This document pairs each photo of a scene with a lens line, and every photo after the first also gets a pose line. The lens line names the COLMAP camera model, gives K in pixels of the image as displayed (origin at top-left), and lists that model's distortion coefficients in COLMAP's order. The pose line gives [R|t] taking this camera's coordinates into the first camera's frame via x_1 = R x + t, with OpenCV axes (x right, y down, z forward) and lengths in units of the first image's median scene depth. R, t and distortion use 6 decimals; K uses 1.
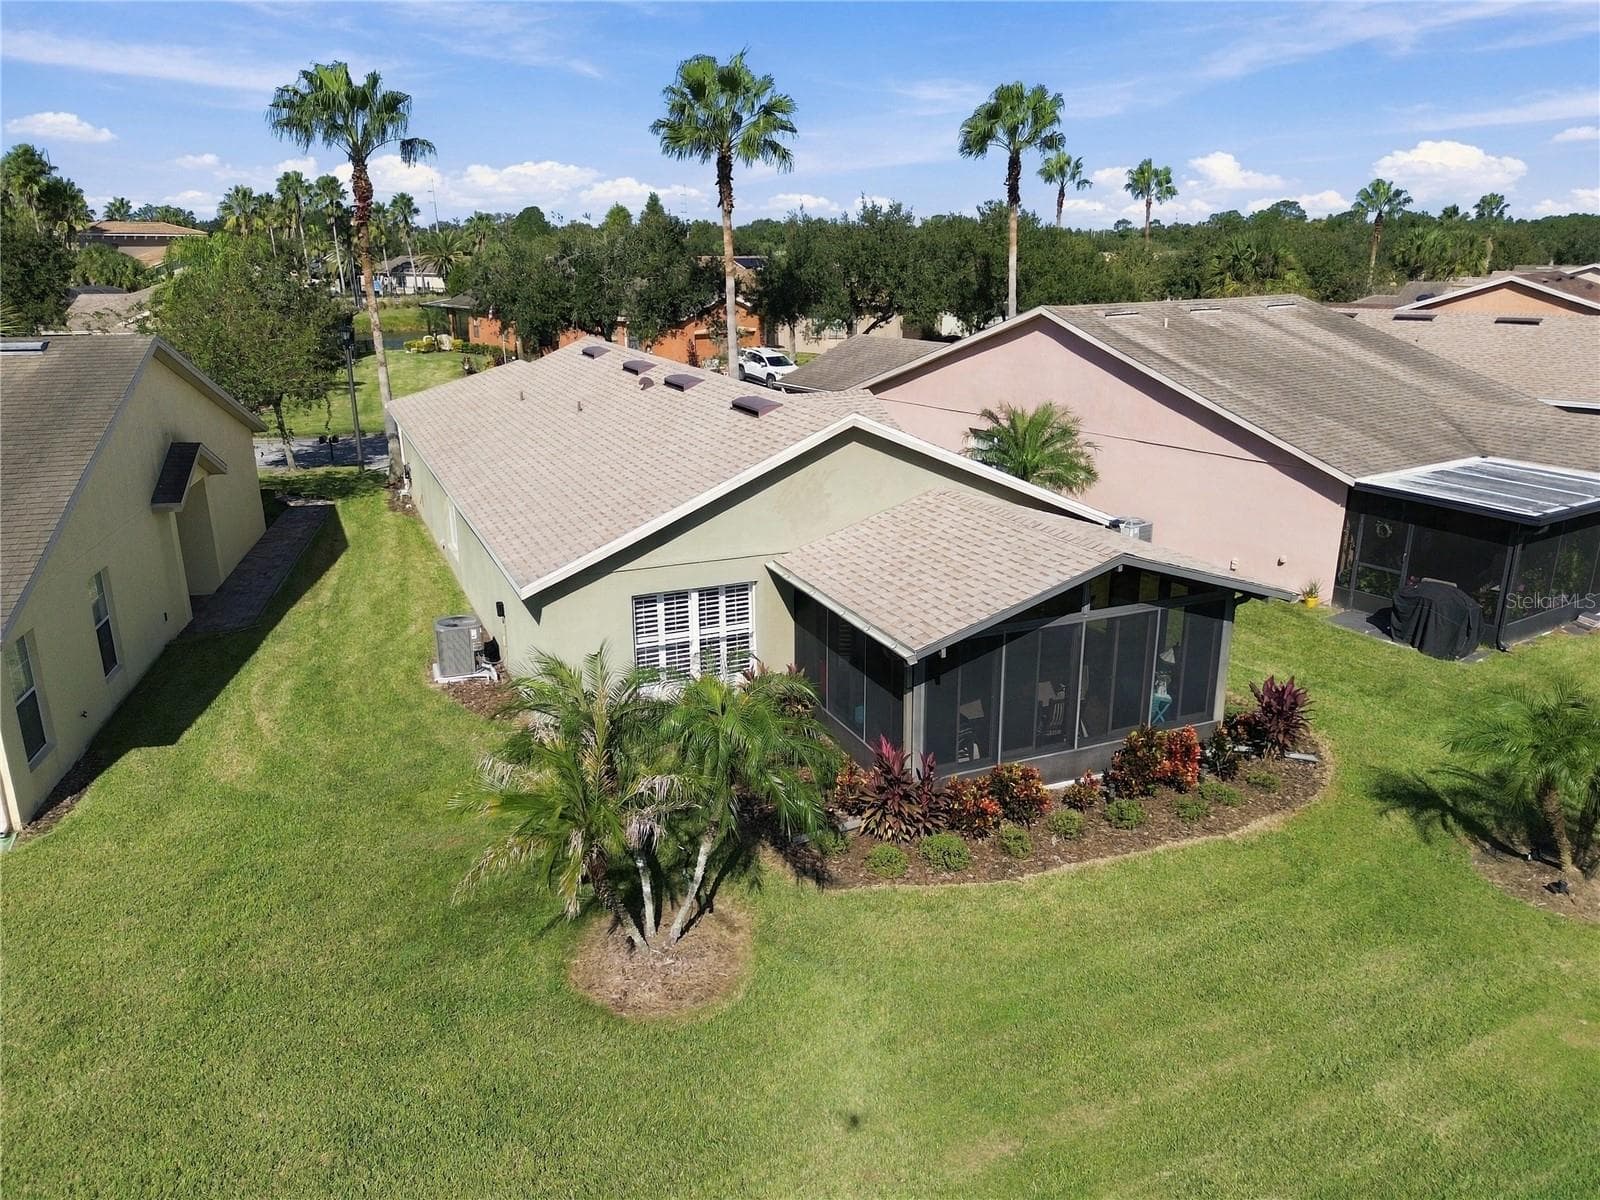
lens RADIAL K [[1141.9, 0, 800.0], [0, 1141.9, 600.0], [0, 0, 1]] dist [0.081157, -0.089436]
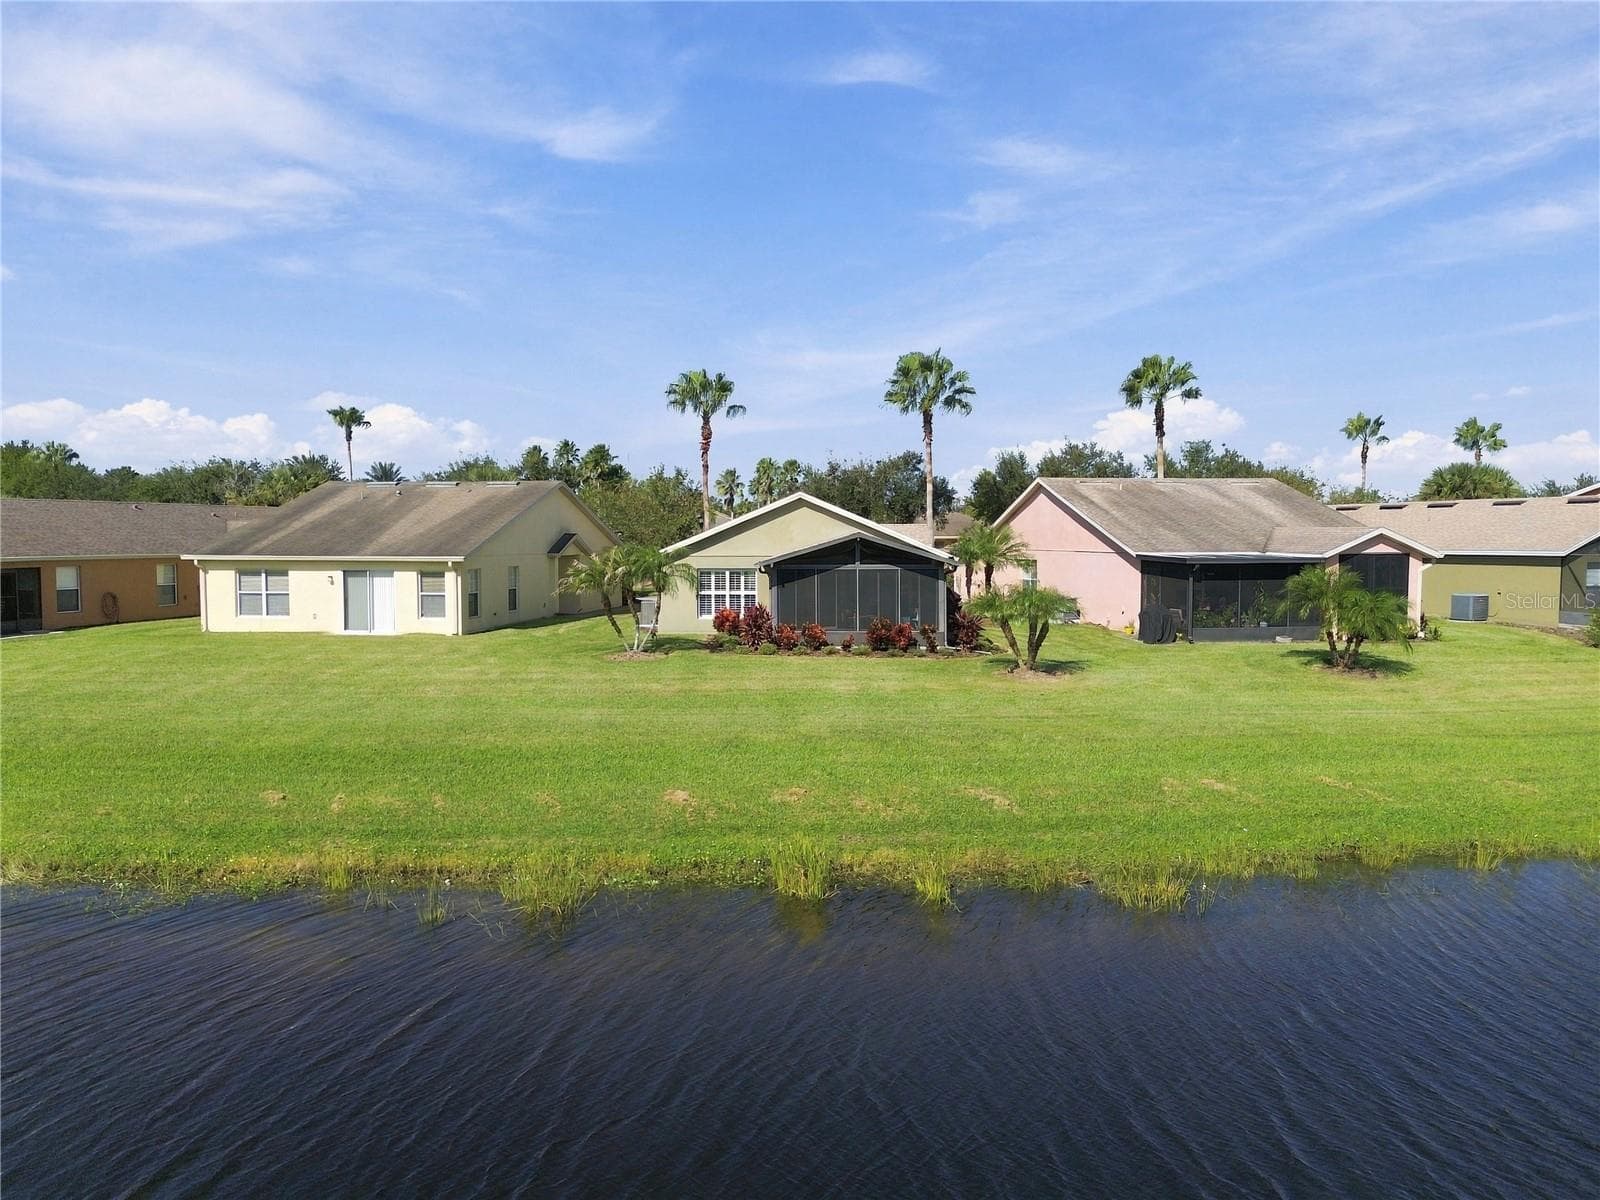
lens RADIAL K [[1141.9, 0, 800.0], [0, 1141.9, 600.0], [0, 0, 1]] dist [0.081157, -0.089436]
pose [[0.911217, 0.021336, -0.411374, 0.702112], [-0.121382, 0.968225, -0.218649, 0.382461], [0.393638, 0.249170, 0.884852, -0.645231]]
